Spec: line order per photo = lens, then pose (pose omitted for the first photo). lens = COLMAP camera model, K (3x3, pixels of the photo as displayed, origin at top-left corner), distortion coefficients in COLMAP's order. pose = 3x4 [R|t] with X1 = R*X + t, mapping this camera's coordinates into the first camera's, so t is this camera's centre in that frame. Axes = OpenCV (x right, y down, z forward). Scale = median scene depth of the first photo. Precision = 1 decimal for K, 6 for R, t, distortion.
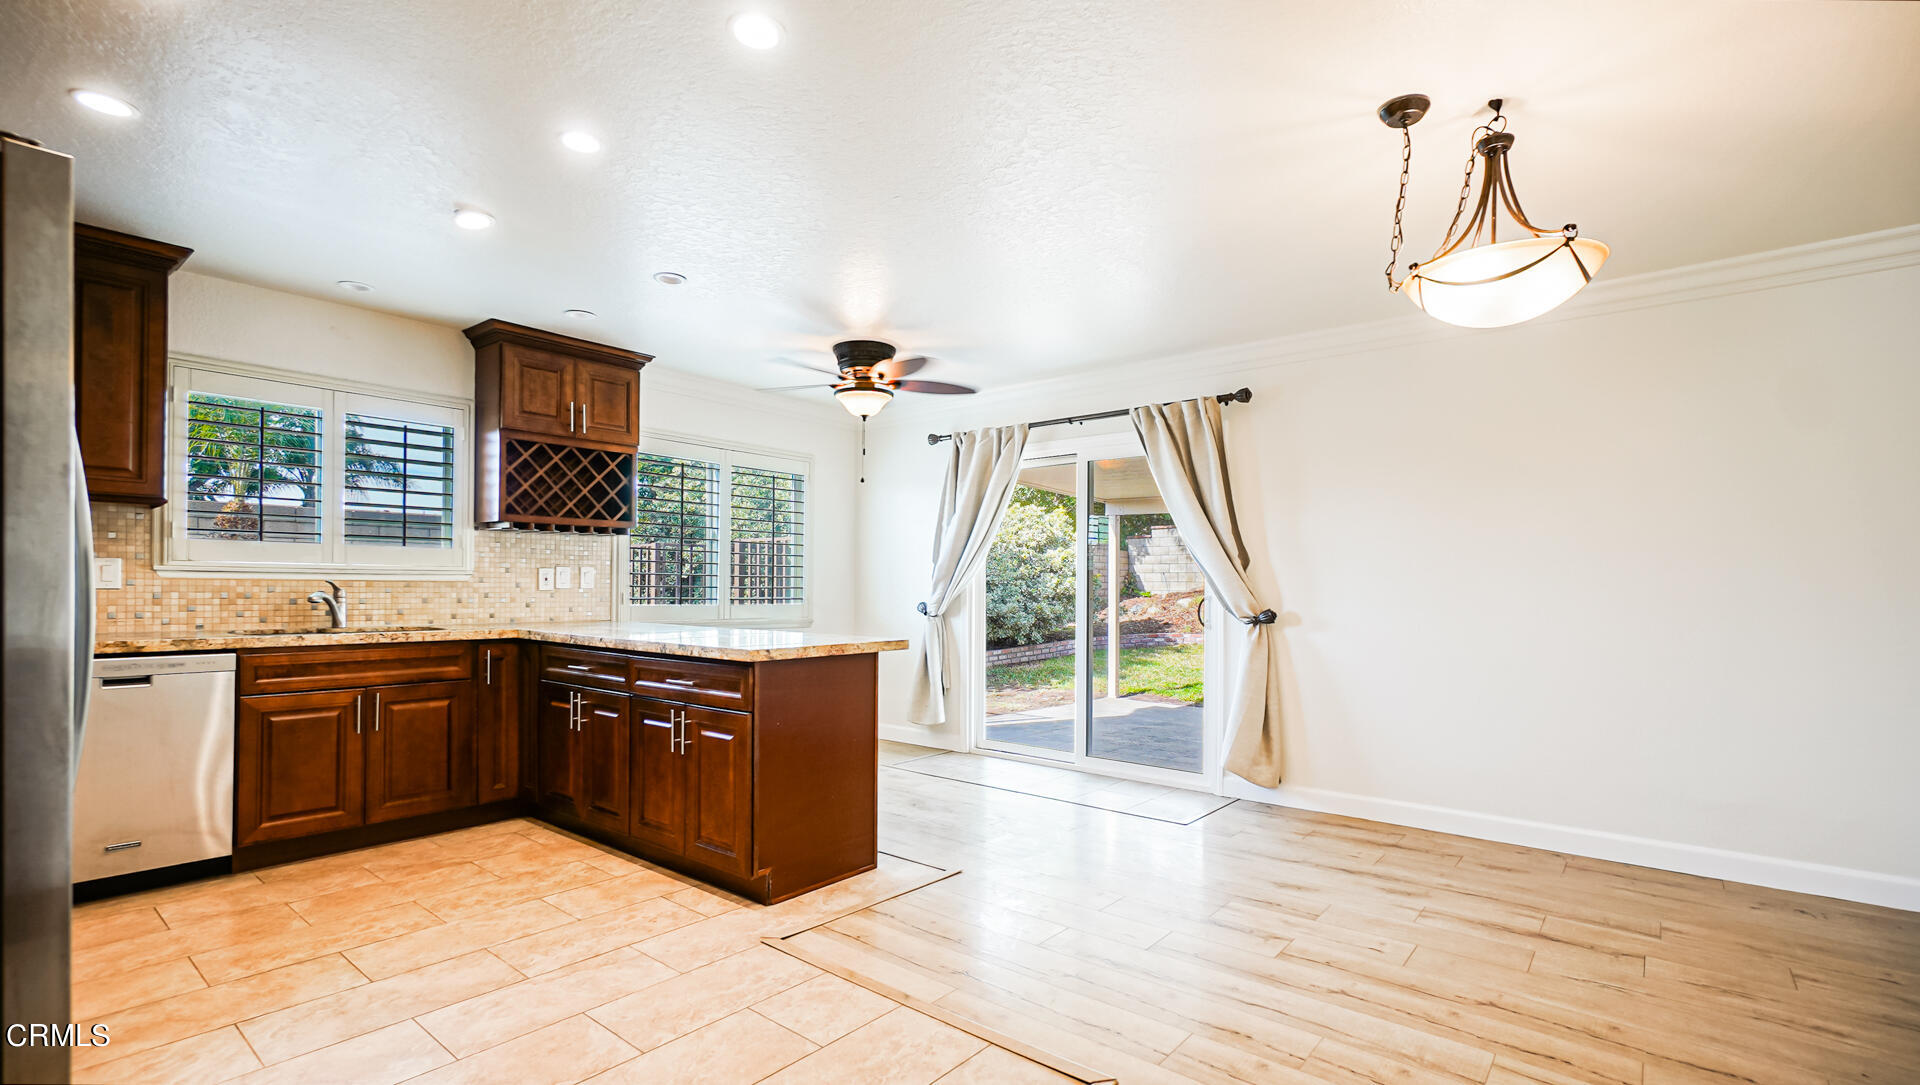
lens RADIAL K [[861.3, 0, 960.5], [0, 861.3, 587.1], [0, 0, 1]] dist [-0.002817, 0.000130]
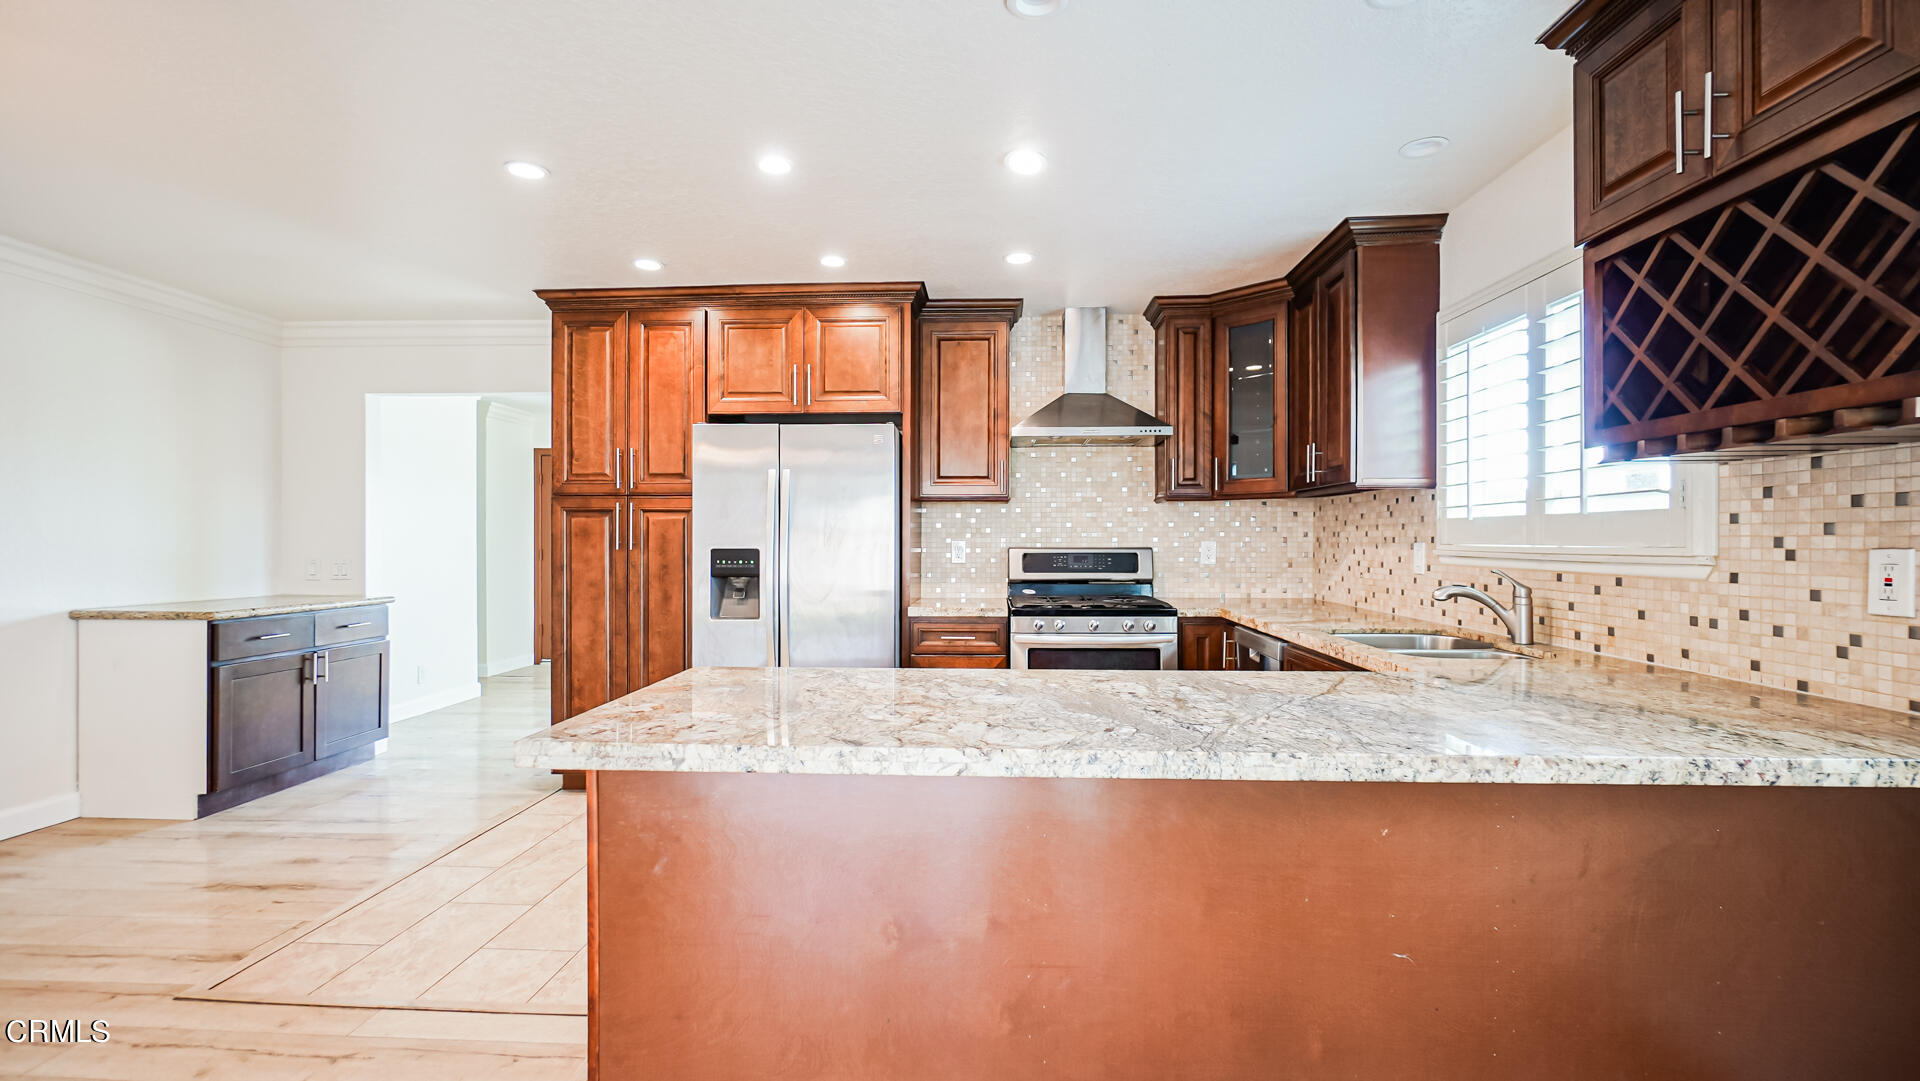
lens RADIAL K [[847.7, 0, 950.1], [0, 847.7, 544.1], [0, 0, 1]] dist [-0.001636, 0.000092]
pose [[-0.807360, -0.006641, -0.590021, 0.008165], [-0.009521, 0.999953, 0.001772, -0.027125], [0.589982, 0.007048, -0.807386, 1.352229]]
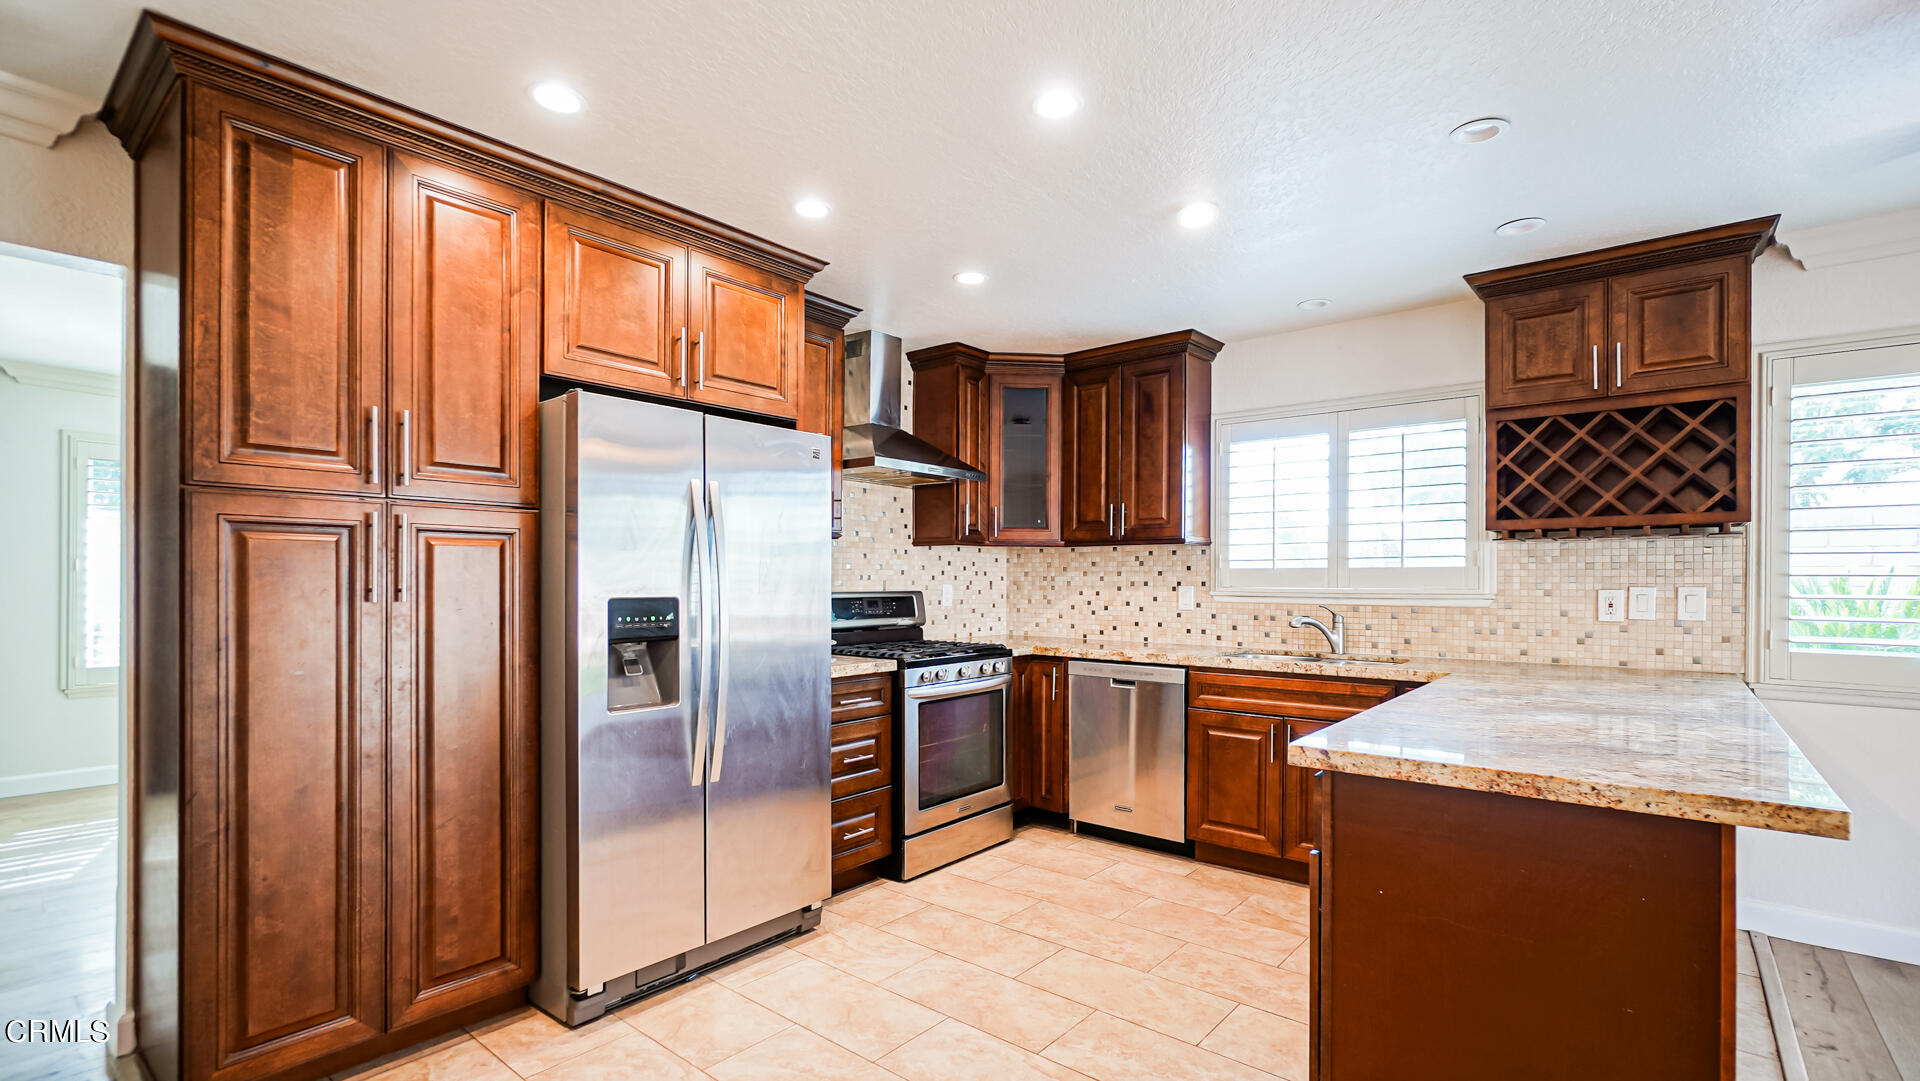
lens RADIAL K [[861.3, 0, 960.5], [0, 861.3, 585.1], [0, 0, 1]] dist [-0.002817, 0.000130]
pose [[-0.003151, -0.005305, -0.999981, 0.276557], [-0.005382, 0.999972, -0.005288, -0.024775], [0.999981, 0.005366, -0.003179, 0.614113]]
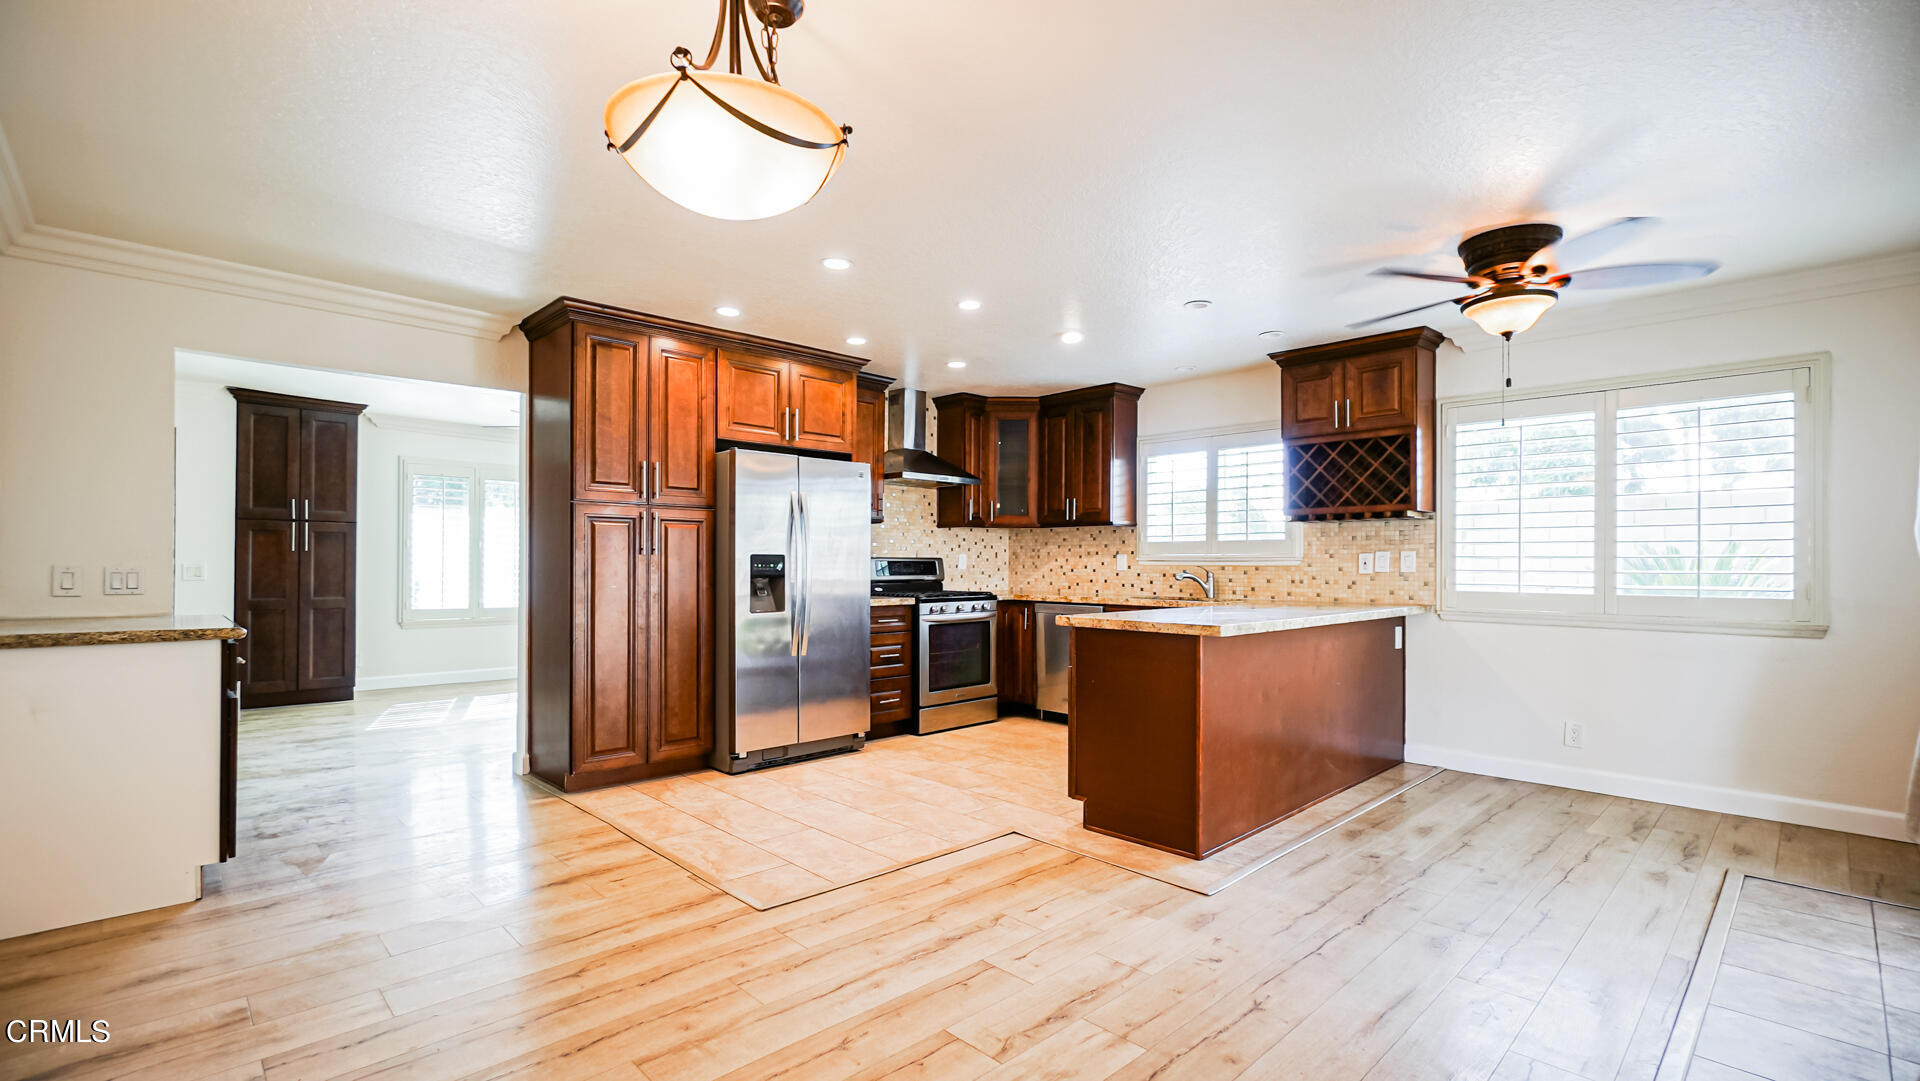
lens RADIAL K [[847.7, 0, 952.5], [0, 847.7, 565.0], [0, 0, 1]] dist [-0.001925, 0.000048]
pose [[-0.118689, -0.009360, -0.992887, 0.820649], [-0.006887, 0.999939, -0.008603, 0.006922], [0.992908, 0.005817, -0.118747, 0.787155]]
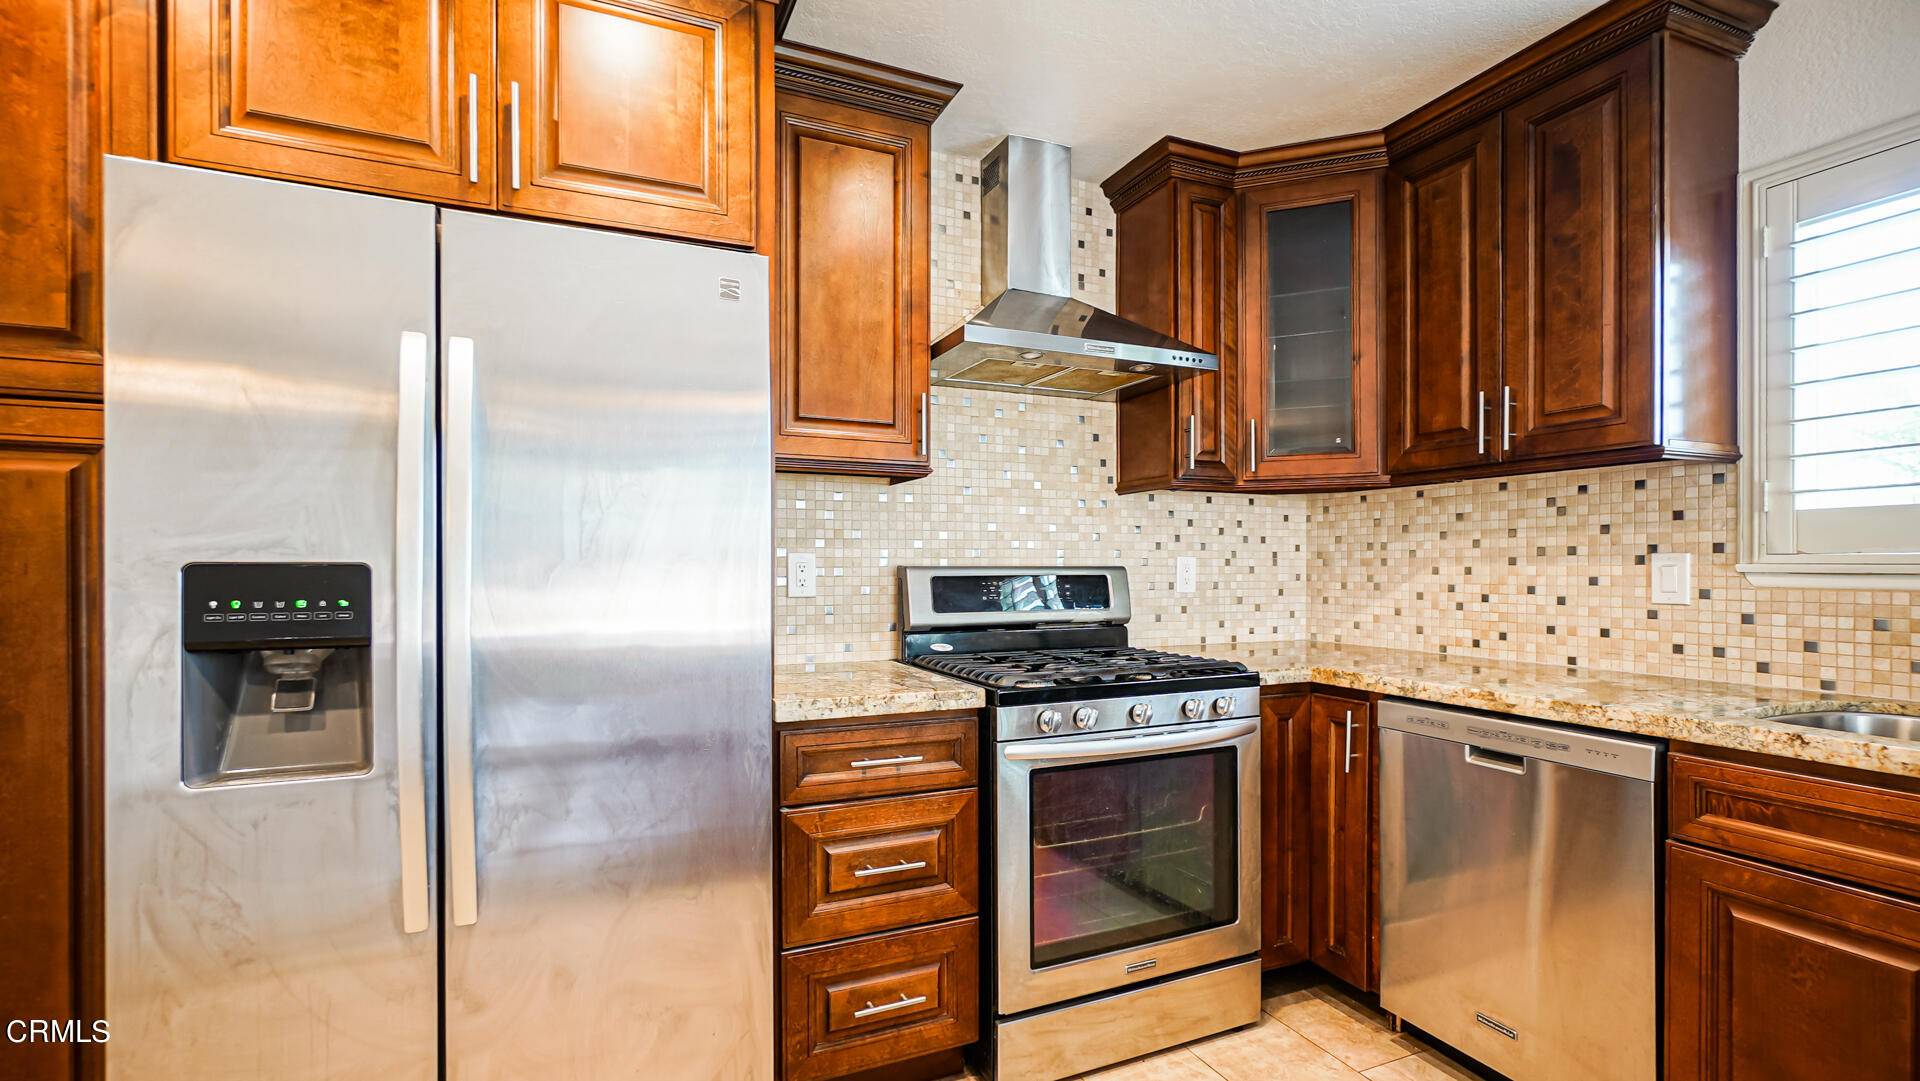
lens RADIAL K [[854.8, 0, 956.7], [0, 854.8, 571.2], [0, 0, 1]] dist [-0.004442, 0.000336]
pose [[-0.451842, -0.006965, -0.892071, -0.208536], [-0.006243, 0.999970, -0.004645, -0.014286], [0.892076, 0.003471, -0.451871, 0.757765]]
